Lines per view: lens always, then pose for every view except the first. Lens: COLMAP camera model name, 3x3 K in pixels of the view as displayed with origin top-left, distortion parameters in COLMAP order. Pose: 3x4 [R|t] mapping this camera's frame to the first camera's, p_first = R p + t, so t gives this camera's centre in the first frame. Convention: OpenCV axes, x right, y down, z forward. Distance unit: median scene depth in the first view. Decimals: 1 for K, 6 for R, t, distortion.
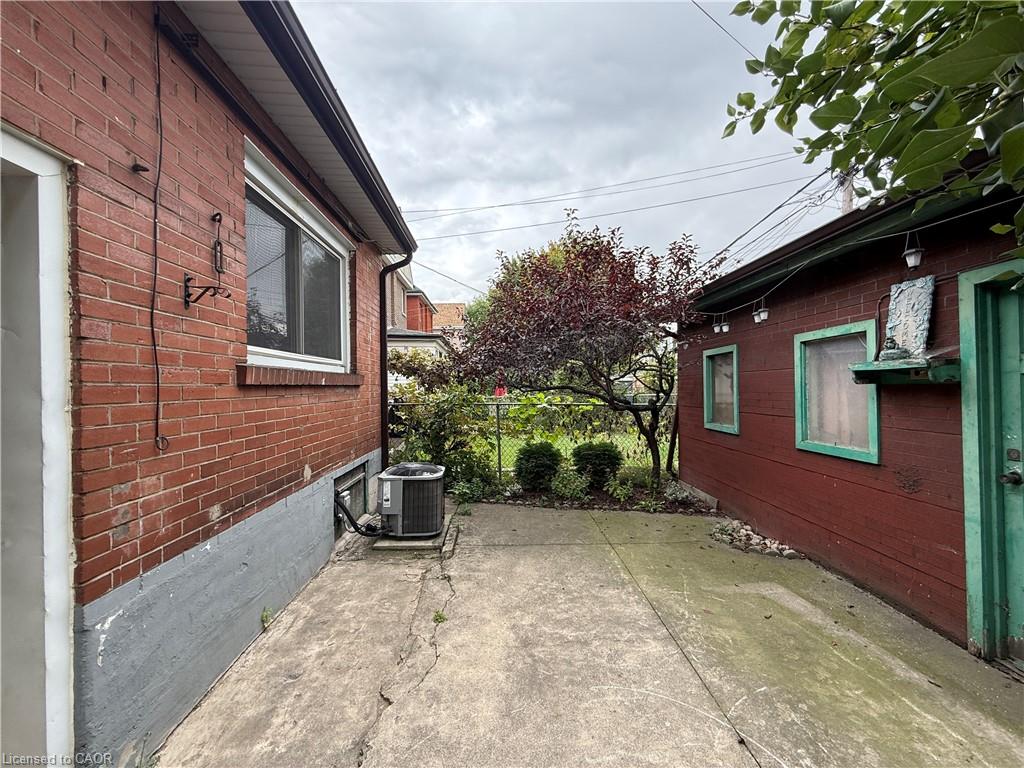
lens RADIAL K [[407.7, 0, 510.5], [0, 407.7, 387.3], [0, 0, 1]] dist [-0.000357, -0.000003]
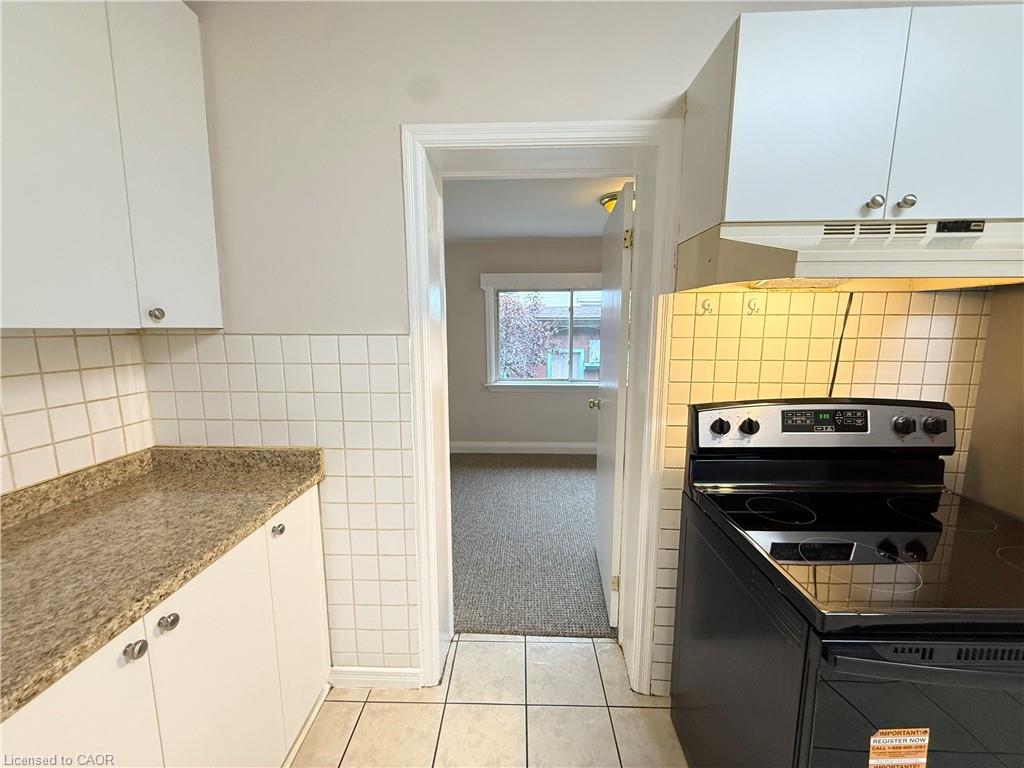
lens RADIAL K [[407.7, 0, 510.5], [0, 407.7, 387.3], [0, 0, 1]] dist [-0.000357, -0.000003]
pose [[0.065261, -0.132358, 0.989051, -2.028208], [0.004284, 0.991192, 0.132362, -0.256700], [-0.997859, -0.004401, 0.065253, 1.188014]]
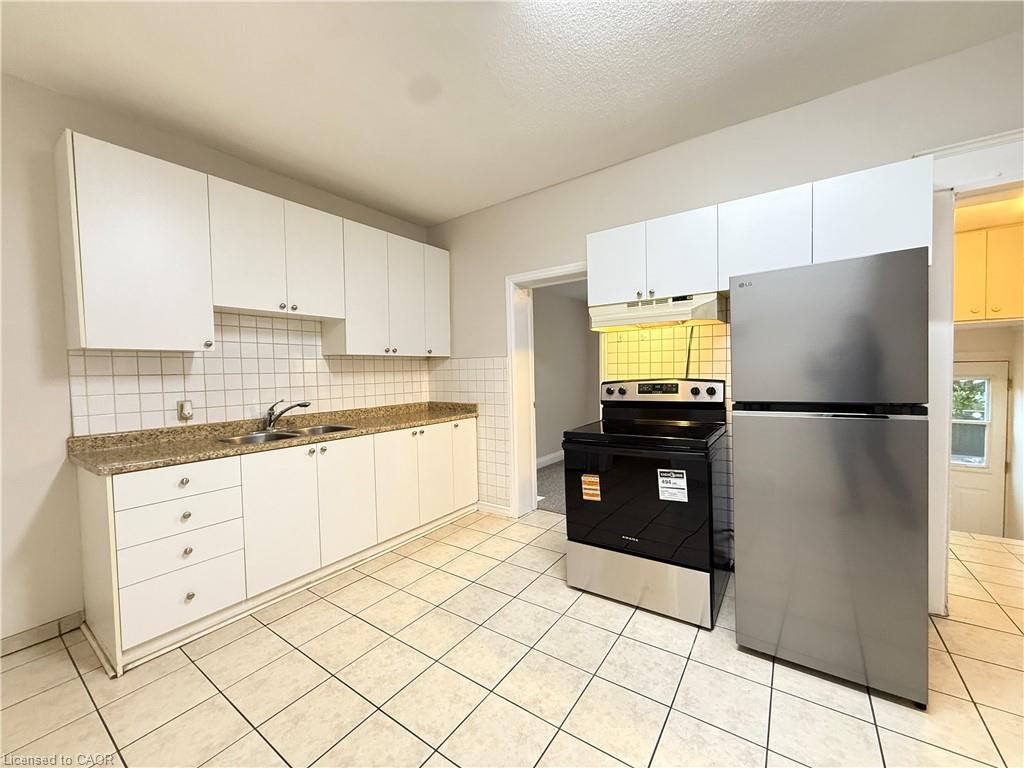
lens RADIAL K [[407.7, 0, 510.5], [0, 407.7, 387.3], [0, 0, 1]] dist [-0.000357, -0.000003]
pose [[0.607792, -0.035994, 0.793280, -2.467676], [0.018231, 0.999341, 0.031376, -0.204213], [-0.793887, -0.004608, 0.608048, 0.633586]]
